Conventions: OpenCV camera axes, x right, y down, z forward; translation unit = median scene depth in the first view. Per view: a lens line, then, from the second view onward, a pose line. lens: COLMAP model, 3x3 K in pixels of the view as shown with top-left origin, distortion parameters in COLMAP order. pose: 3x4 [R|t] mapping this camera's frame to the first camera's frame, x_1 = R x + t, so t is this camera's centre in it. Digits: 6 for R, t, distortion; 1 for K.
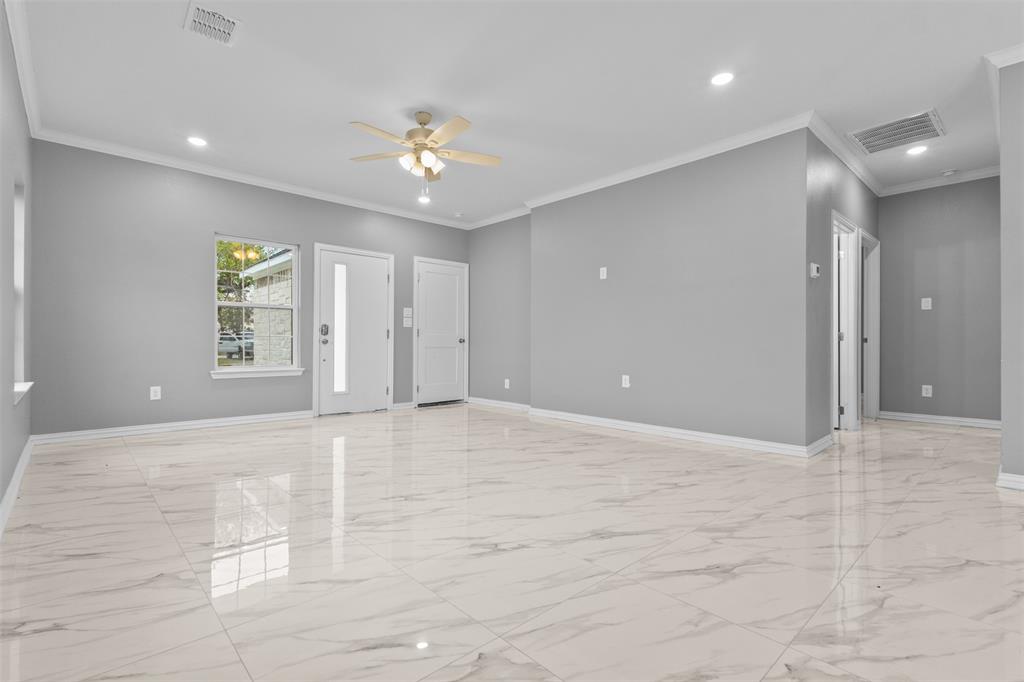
lens RADIAL K [[471.2, 0, 508.2], [0, 471.2, 345.1], [0, 0, 1]] dist [-0.000002, 0.000166]
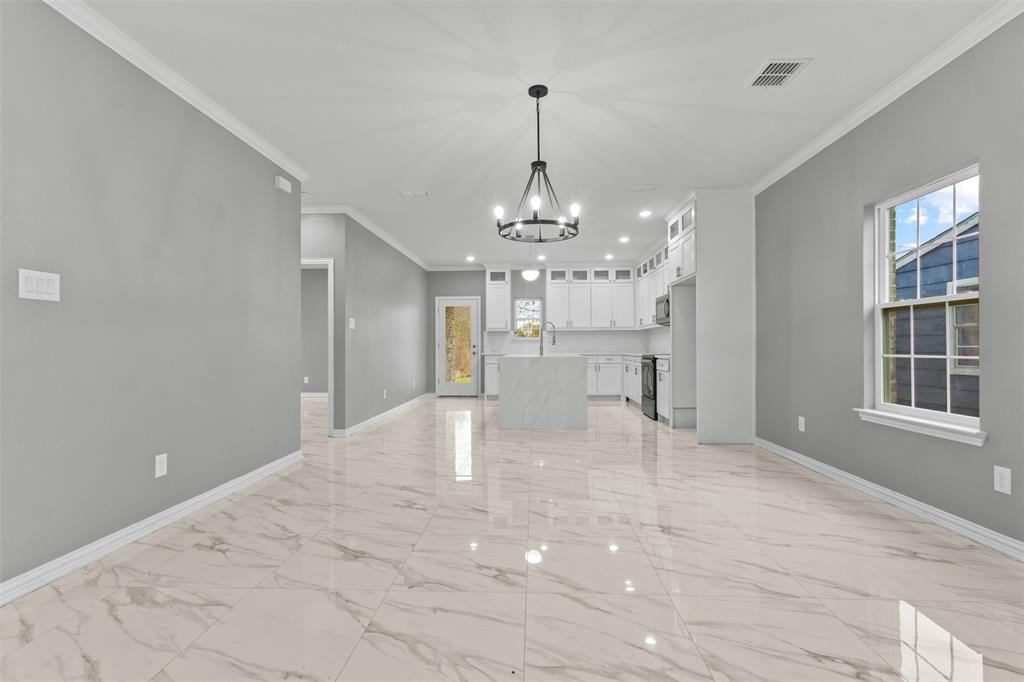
lens RADIAL K [[472.4, 0, 510.0], [0, 472.4, 344.3], [0, 0, 1]] dist [0.001765, -0.000259]
pose [[-0.701100, 0.006256, 0.713035, 0.044422], [0.006170, 0.999977, -0.002708, -0.029712], [-0.713036, 0.002501, -0.701123, 0.477574]]
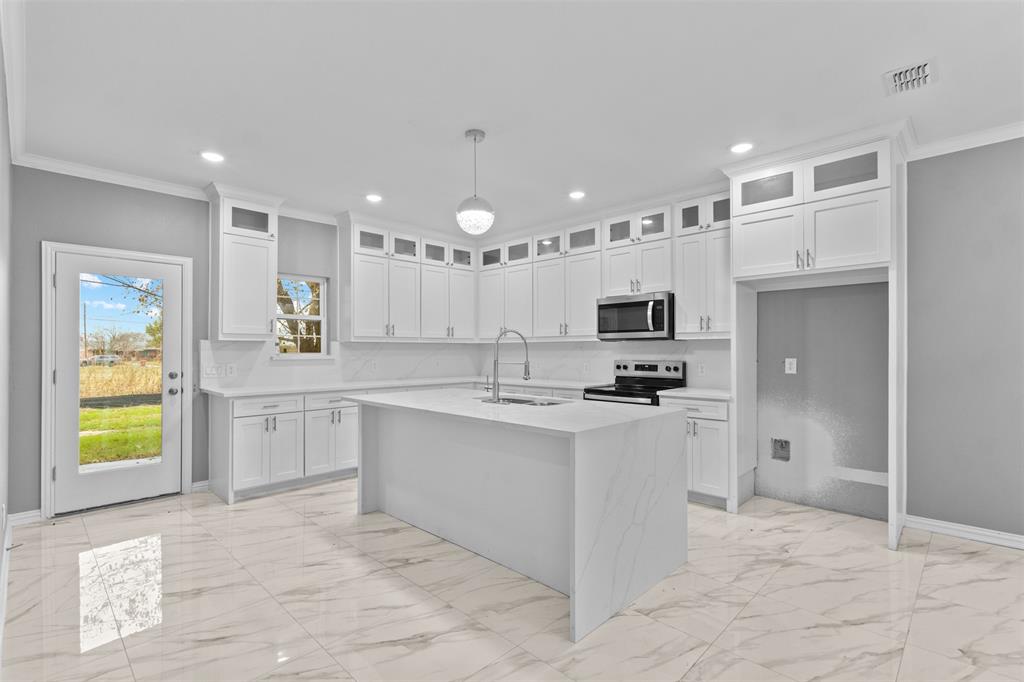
lens RADIAL K [[471.2, 0, 508.2], [0, 471.2, 345.1], [0, 0, 1]] dist [-0.000002, 0.000166]
pose [[-0.998695, -0.000198, -0.051080, 0.866678], [0.000183, 0.999972, -0.007465, -0.067554], [0.051080, -0.007465, -0.998667, 0.119429]]
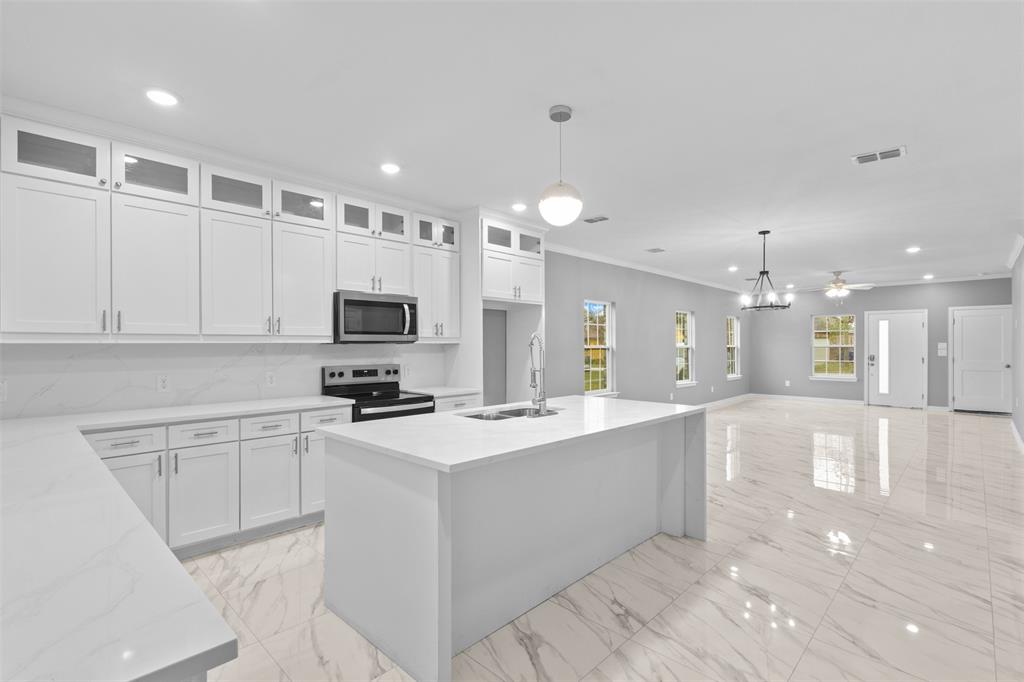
lens RADIAL K [[474.5, 0, 508.0], [0, 474.5, 347.1], [0, 0, 1]] dist [0.004420, 0.000175]
pose [[0.053128, 0.001894, -0.998586, 1.344899], [0.000387, 0.999998, 0.001917, -0.077001], [0.998588, -0.000489, 0.053127, -0.491734]]
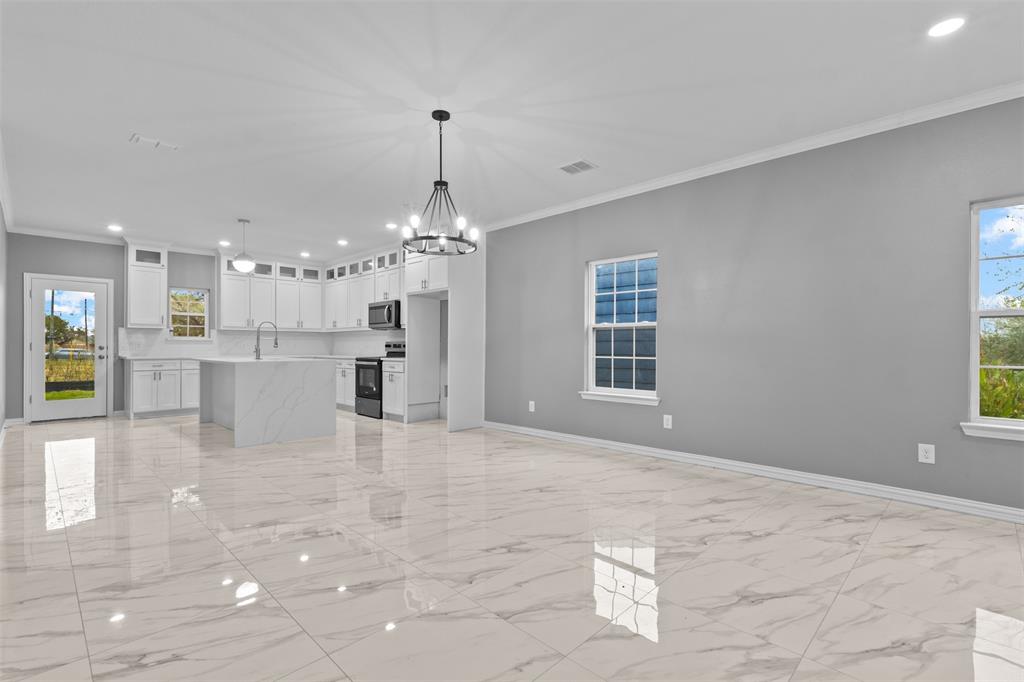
lens RADIAL K [[472.4, 0, 510.0], [0, 472.4, 344.3], [0, 0, 1]] dist [0.001765, -0.000259]
pose [[-0.998874, -0.002859, -0.047346, 0.336961], [-0.002752, 0.999994, -0.002329, -0.036839], [0.047353, -0.002196, -0.998876, 0.657677]]
